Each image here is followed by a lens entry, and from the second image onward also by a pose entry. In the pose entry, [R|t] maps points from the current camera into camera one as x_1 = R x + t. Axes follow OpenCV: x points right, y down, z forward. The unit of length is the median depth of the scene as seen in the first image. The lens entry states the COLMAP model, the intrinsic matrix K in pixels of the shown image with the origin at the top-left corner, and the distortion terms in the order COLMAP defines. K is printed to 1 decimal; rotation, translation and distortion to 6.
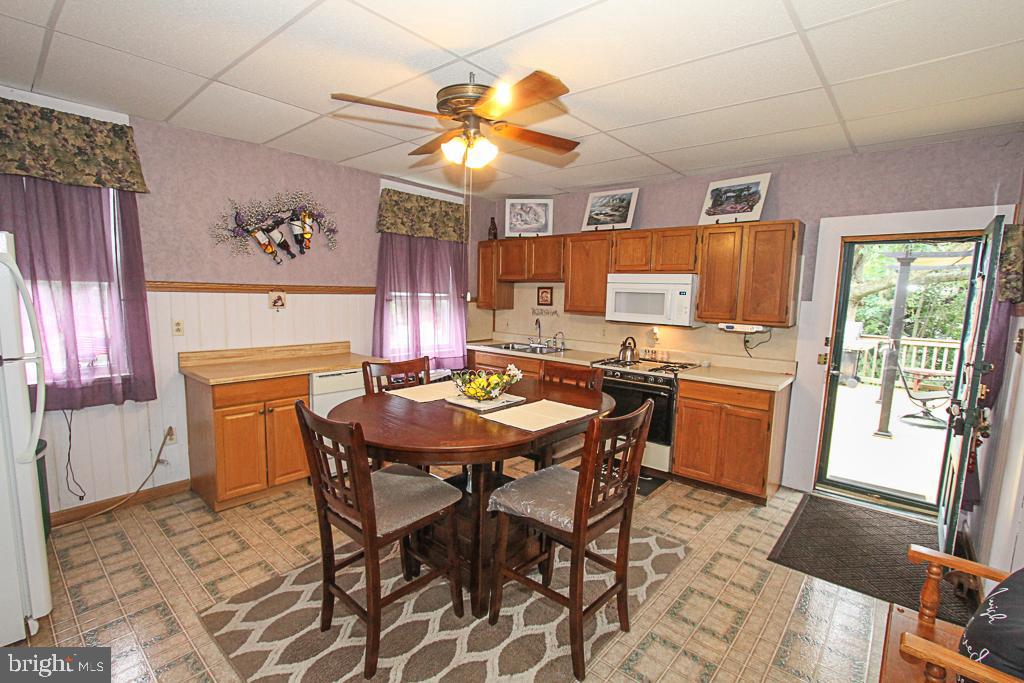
lens RADIAL K [[467.7, 0, 509.1], [0, 467.7, 341.7], [0, 0, 1]] dist [-0.001203, 0.000259]
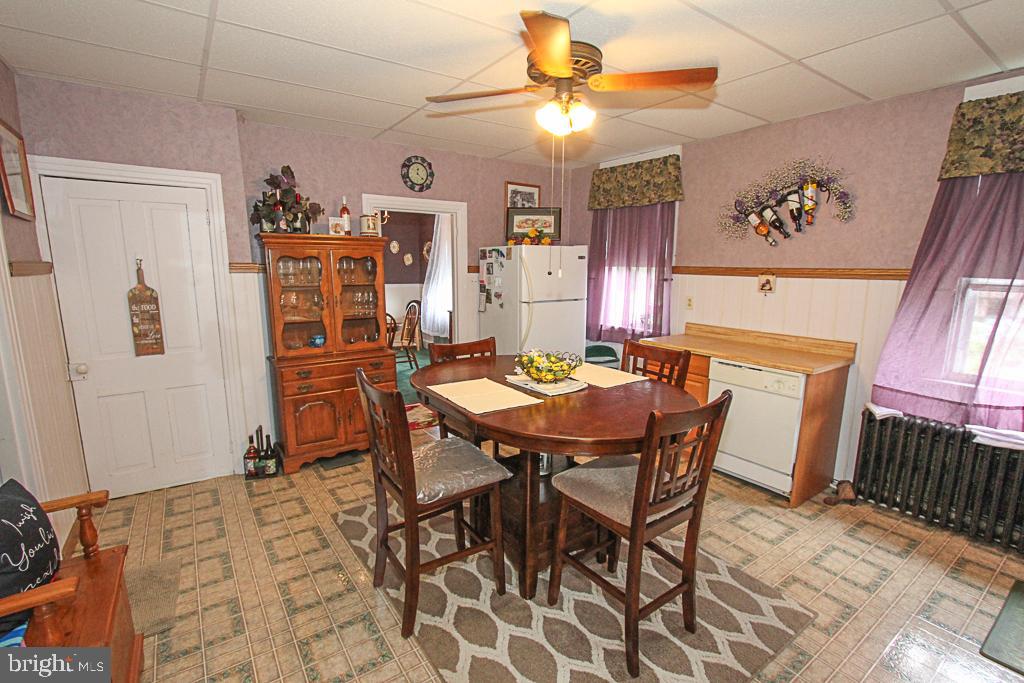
lens RADIAL K [[467.7, 0, 510.8], [0, 467.7, 347.0], [0, 0, 1]] dist [-0.001203, 0.000259]
pose [[-0.229815, 0.151217, -0.961415, 0.578008], [-0.108693, 0.977688, 0.179758, -0.079932], [0.967146, 0.145810, -0.208251, 0.735243]]
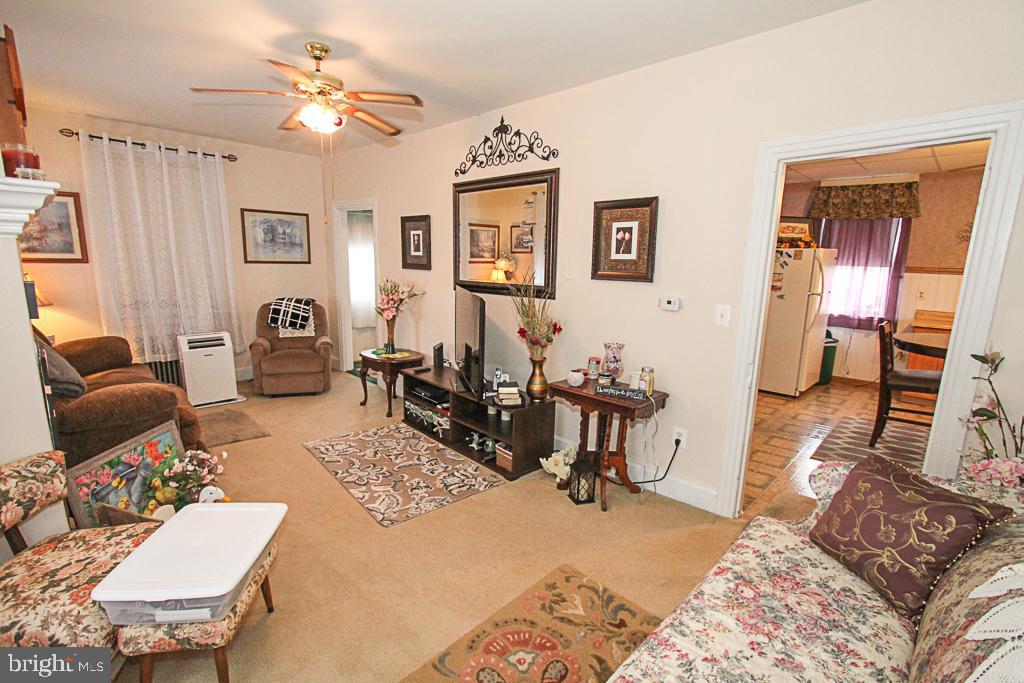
lens RADIAL K [[467.7, 0, 511.3], [0, 467.7, 343.7], [0, 0, 1]] dist [-0.001203, 0.000259]
pose [[-0.046320, 0.162634, -0.985599, 0.926785], [-0.124077, 0.978080, 0.167225, 0.039160], [0.991191, 0.130036, -0.025126, -0.346828]]
